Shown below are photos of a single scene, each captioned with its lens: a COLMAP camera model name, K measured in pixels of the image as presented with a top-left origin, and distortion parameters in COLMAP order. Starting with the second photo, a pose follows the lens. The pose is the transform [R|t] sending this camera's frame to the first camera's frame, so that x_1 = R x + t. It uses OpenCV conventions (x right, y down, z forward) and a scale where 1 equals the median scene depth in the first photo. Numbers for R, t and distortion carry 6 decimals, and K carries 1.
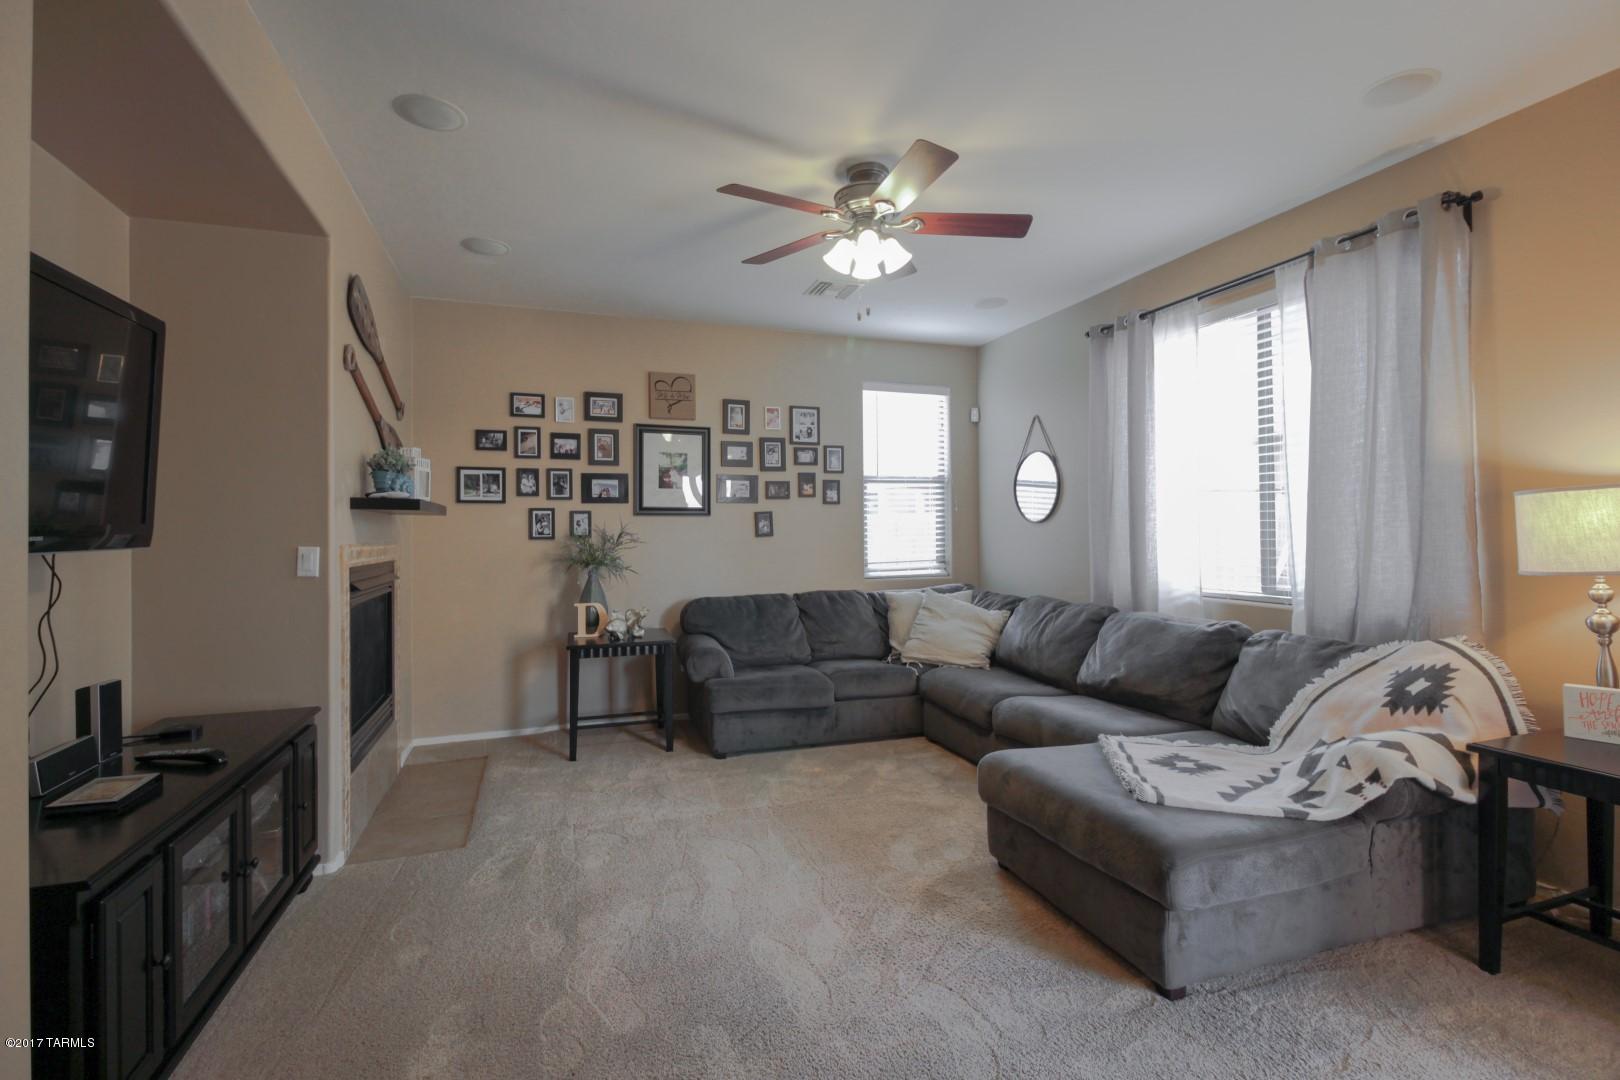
lens RADIAL K [[747.9, 0, 821.0], [0, 747.9, 524.3], [0, 0, 1]] dist [0.017982, -0.013324]
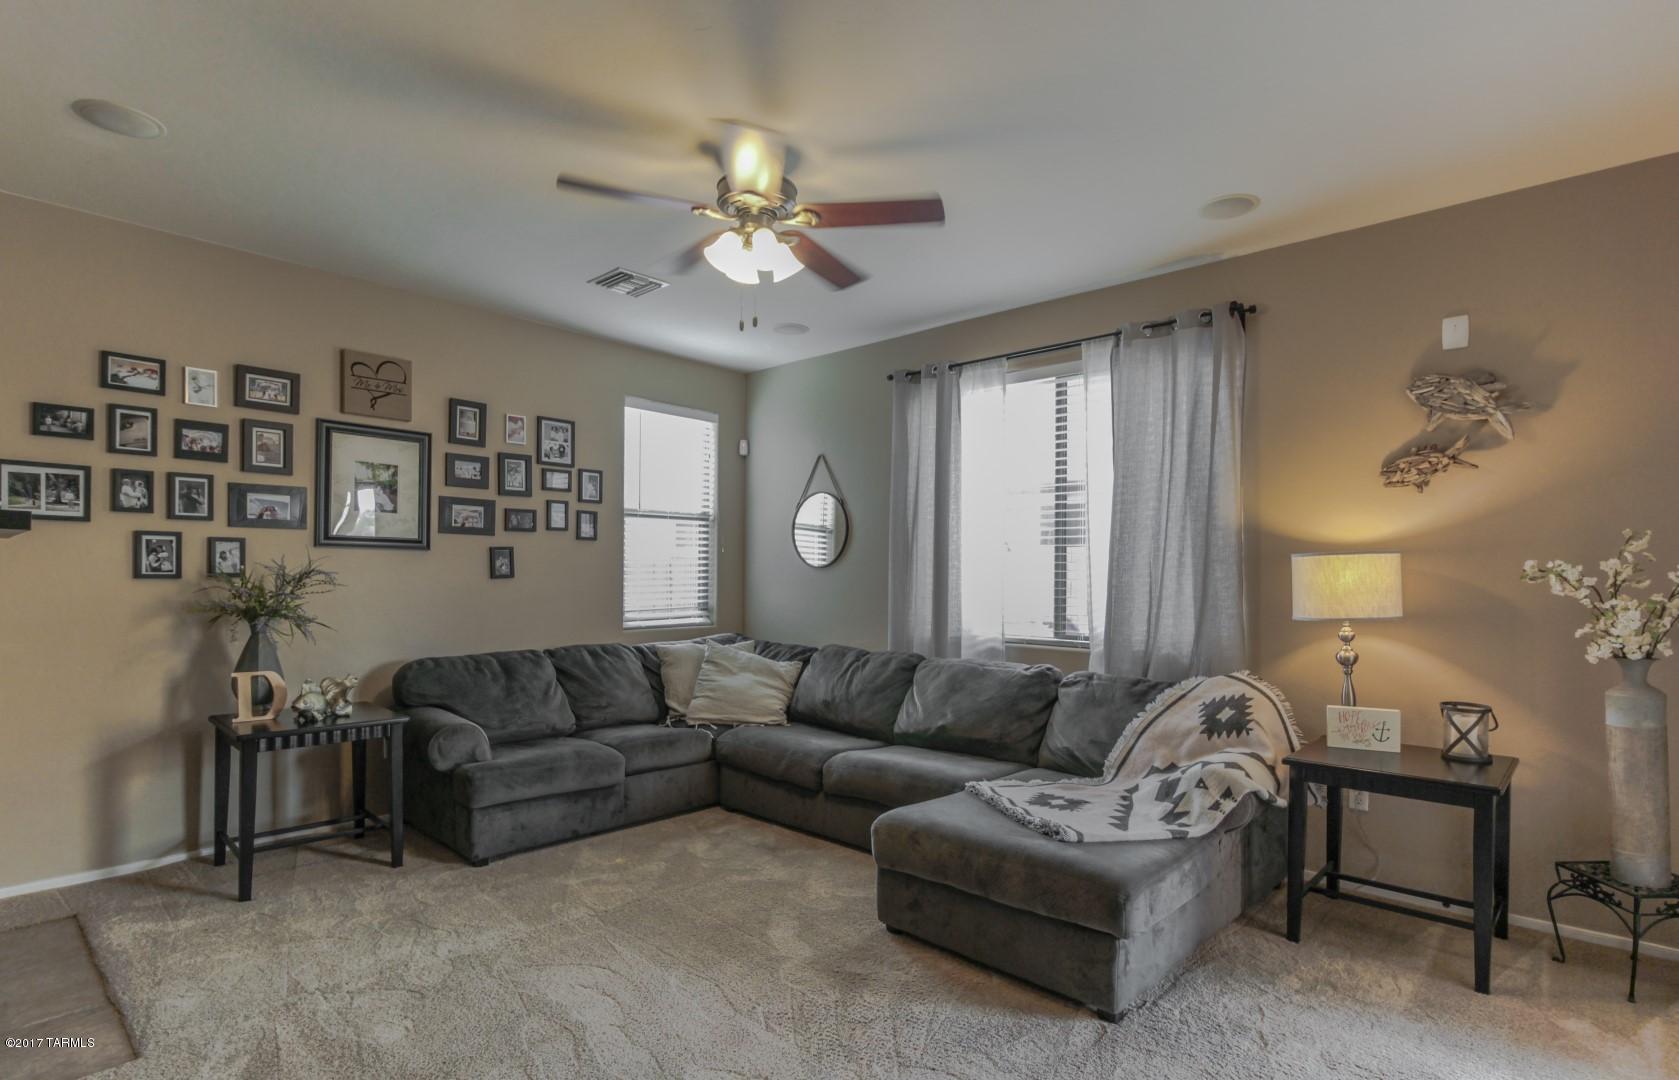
lens RADIAL K [[823.7, 0, 842.4], [0, 823.7, 576.7], [0, 0, 1]] dist [0.025030, -0.023297]
pose [[0.882524, 0.014862, 0.470033, -0.225785], [-0.021339, 0.999737, 0.008455, -0.000642], [-0.469783, -0.017492, 0.882609, 0.081519]]
